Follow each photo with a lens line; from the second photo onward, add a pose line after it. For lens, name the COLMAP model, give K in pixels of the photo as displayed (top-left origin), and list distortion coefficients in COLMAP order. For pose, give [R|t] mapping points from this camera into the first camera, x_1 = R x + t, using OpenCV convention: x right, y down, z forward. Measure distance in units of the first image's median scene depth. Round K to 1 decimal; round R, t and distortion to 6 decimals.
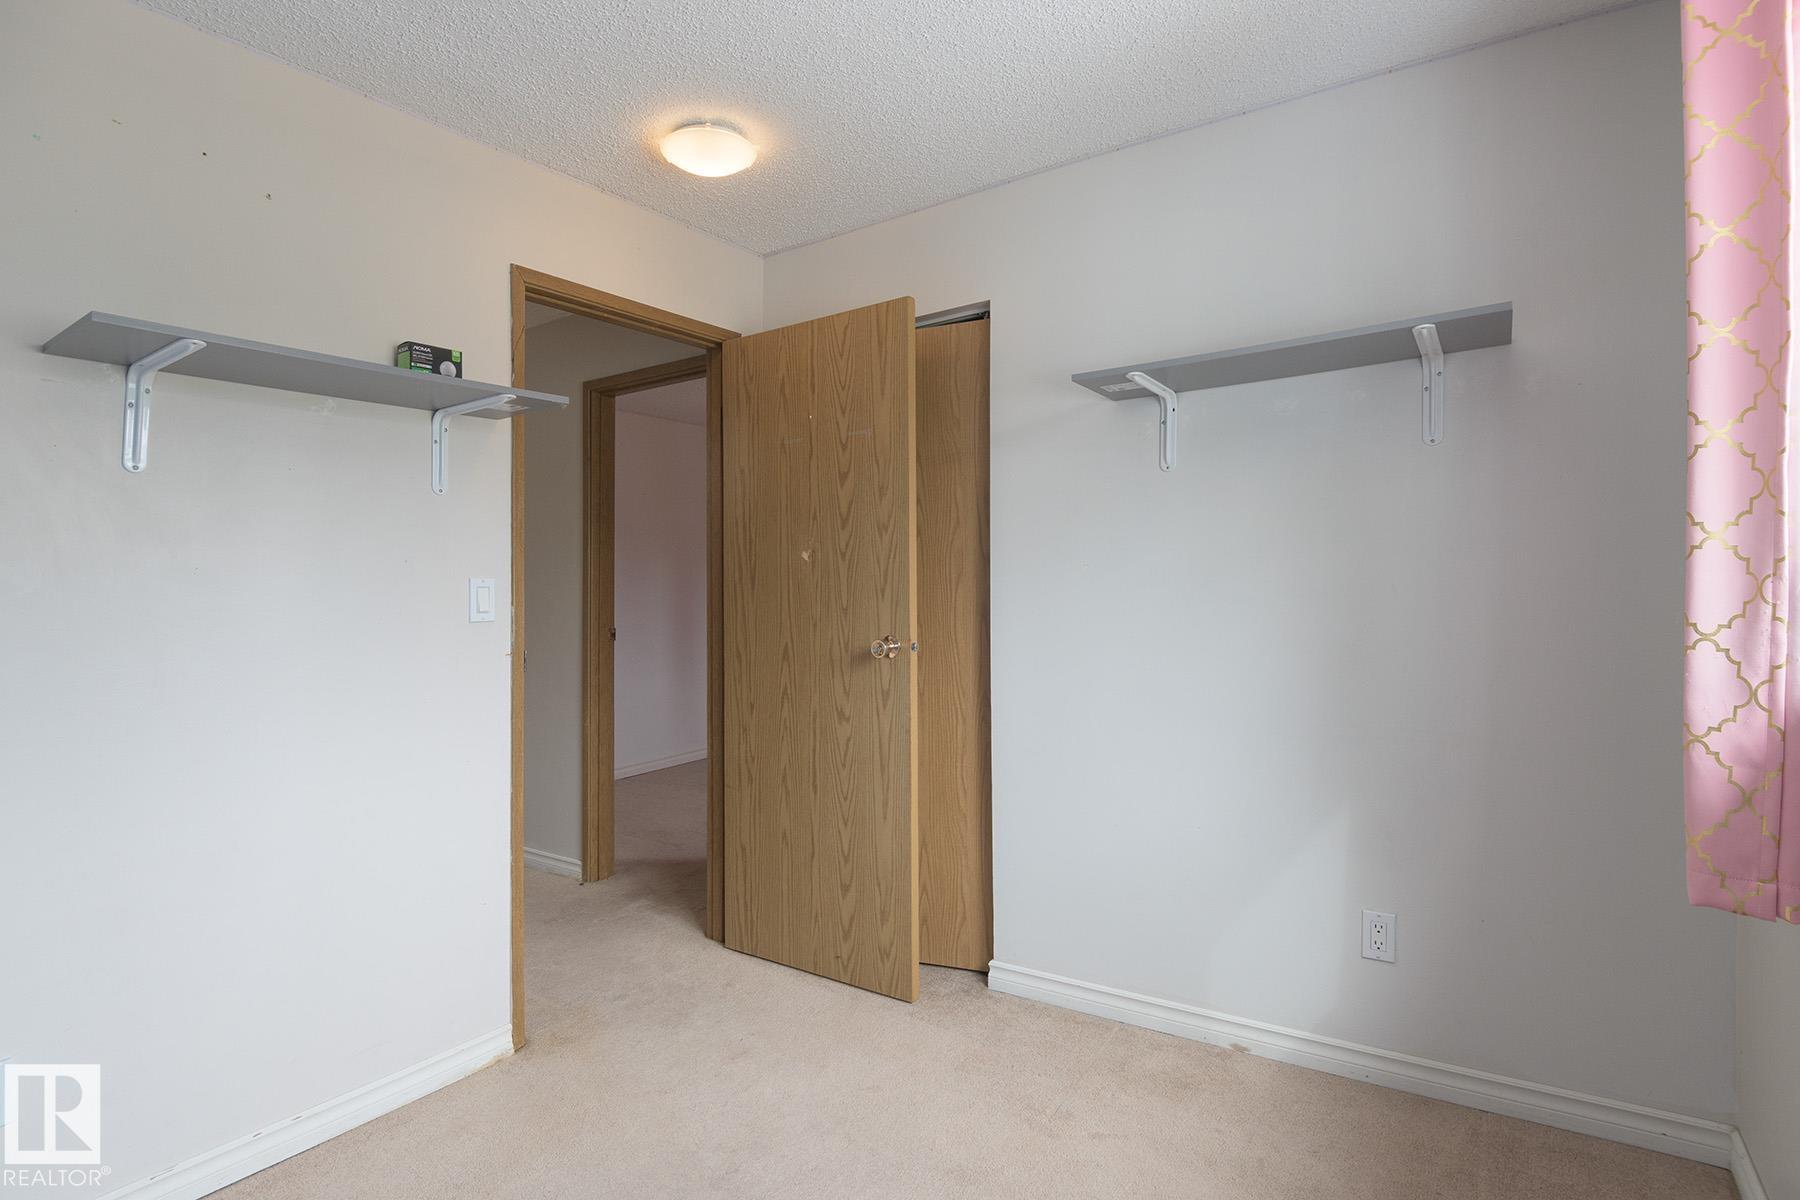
lens RADIAL K [[896.3, 0, 905.7], [0, 896.3, 599.4], [0, 0, 1]] dist [0.005539, -0.020731]
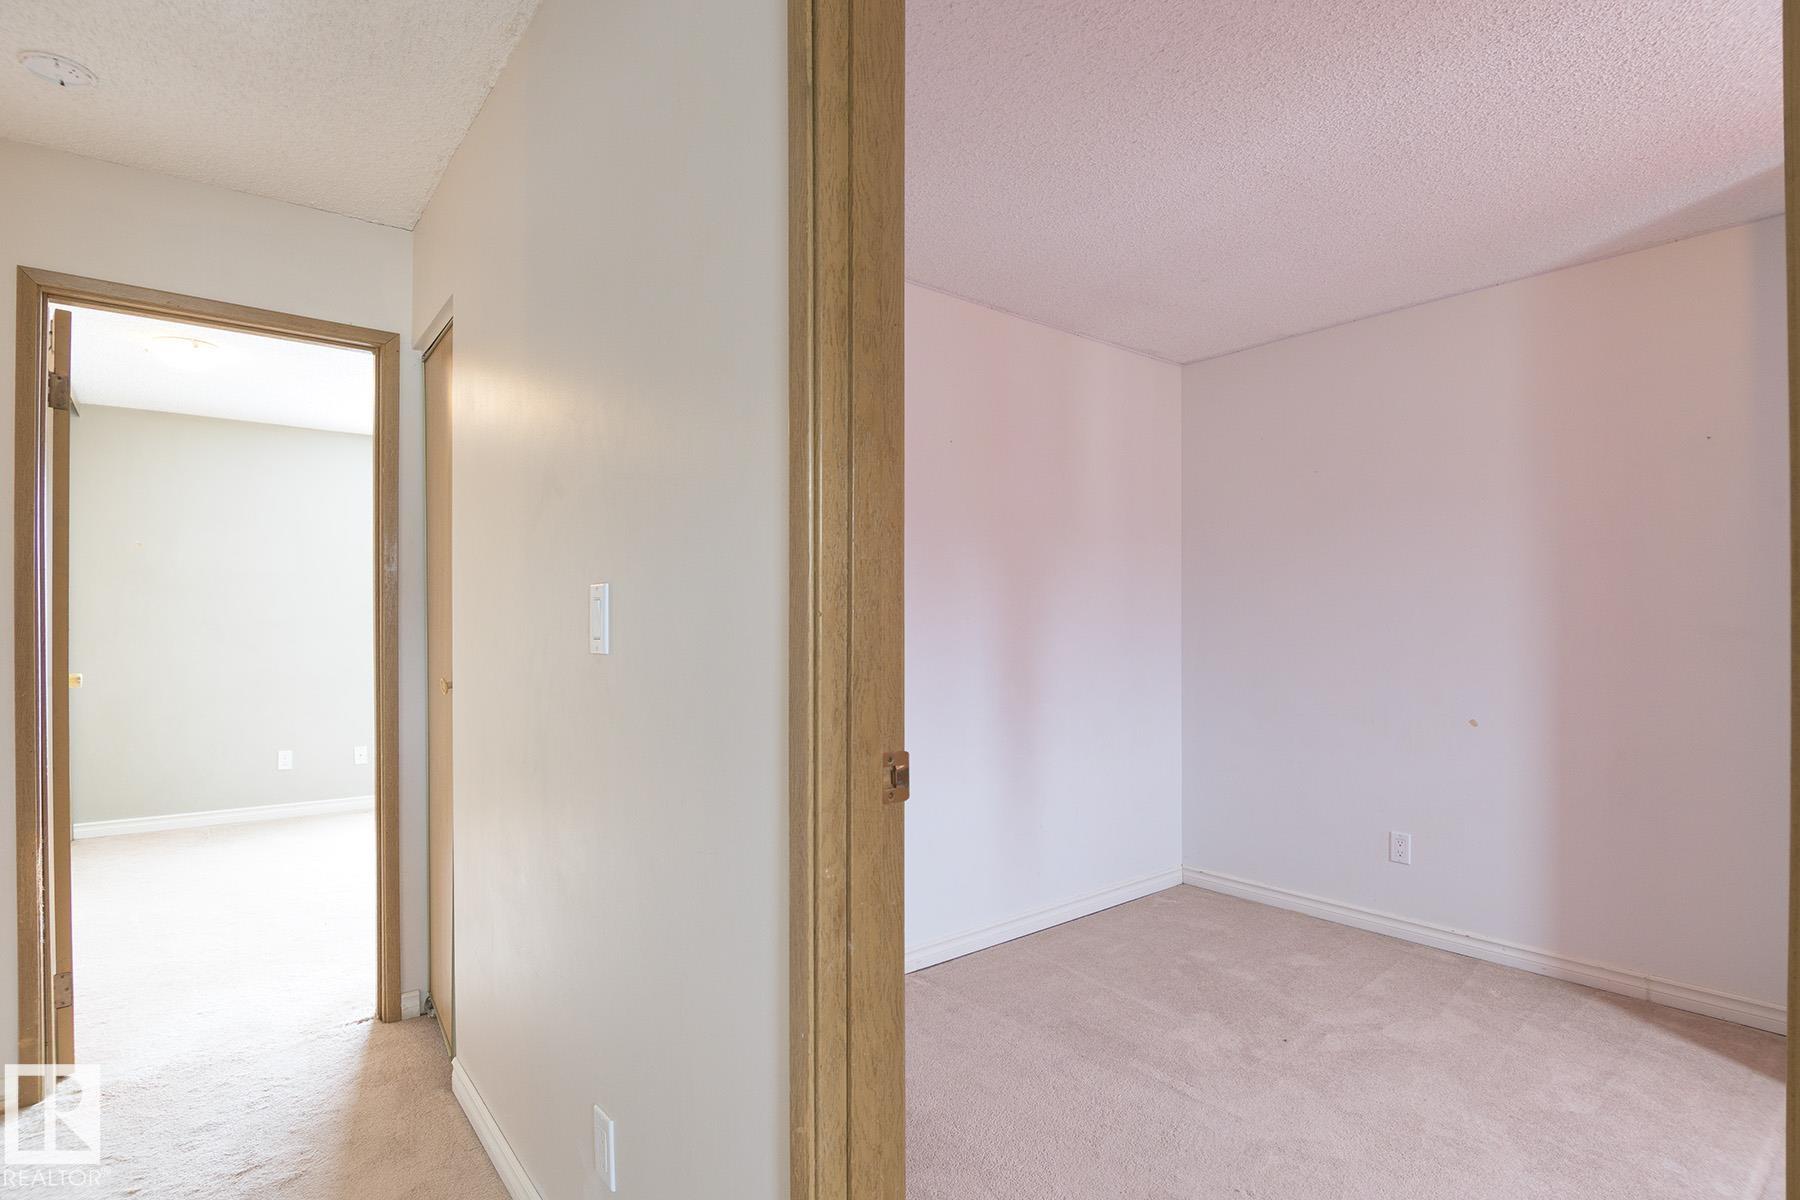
lens RADIAL K [[896.3, 0, 905.7], [0, 896.3, 599.4], [0, 0, 1]] dist [0.005539, -0.020731]
pose [[0.958160, -0.008740, -0.286100, -0.252528], [0.003443, 0.999813, -0.019012, -0.007570], [0.286213, 0.017232, 0.958011, 0.758196]]
